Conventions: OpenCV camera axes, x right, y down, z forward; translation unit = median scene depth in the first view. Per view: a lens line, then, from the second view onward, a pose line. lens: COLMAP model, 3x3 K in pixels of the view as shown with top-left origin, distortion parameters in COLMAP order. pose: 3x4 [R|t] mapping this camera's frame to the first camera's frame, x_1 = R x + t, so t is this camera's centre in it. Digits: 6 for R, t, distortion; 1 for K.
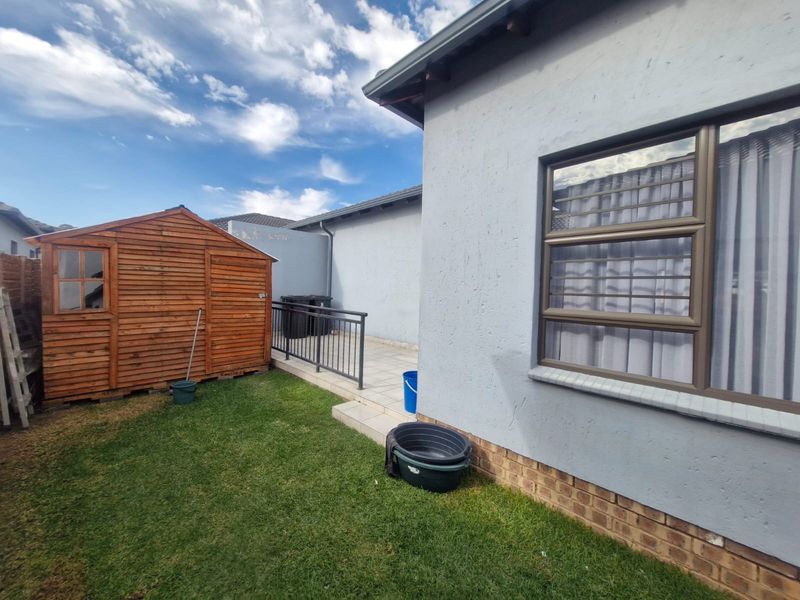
lens RADIAL K [[311.3, 0, 398.3], [0, 311.3, 295.9], [0, 0, 1]] dist [0.001726, 0.000164]
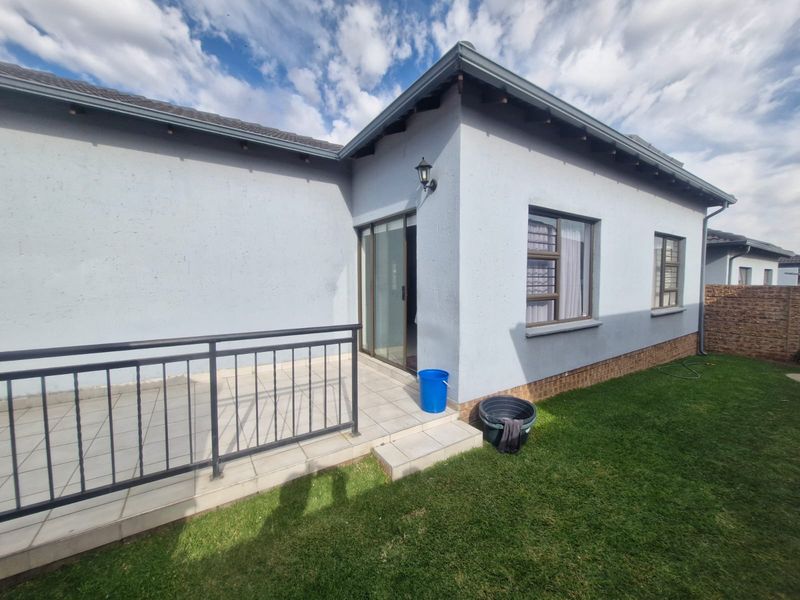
lens RADIAL K [[311.3, 0, 398.8], [0, 311.3, 296.8], [0, 0, 1]] dist [0.001726, 0.000164]
pose [[0.193800, -0.080642, 0.977721, -1.329589], [0.028658, 0.996656, 0.076523, -0.099062], [-0.980622, 0.013189, 0.195462, 1.346585]]
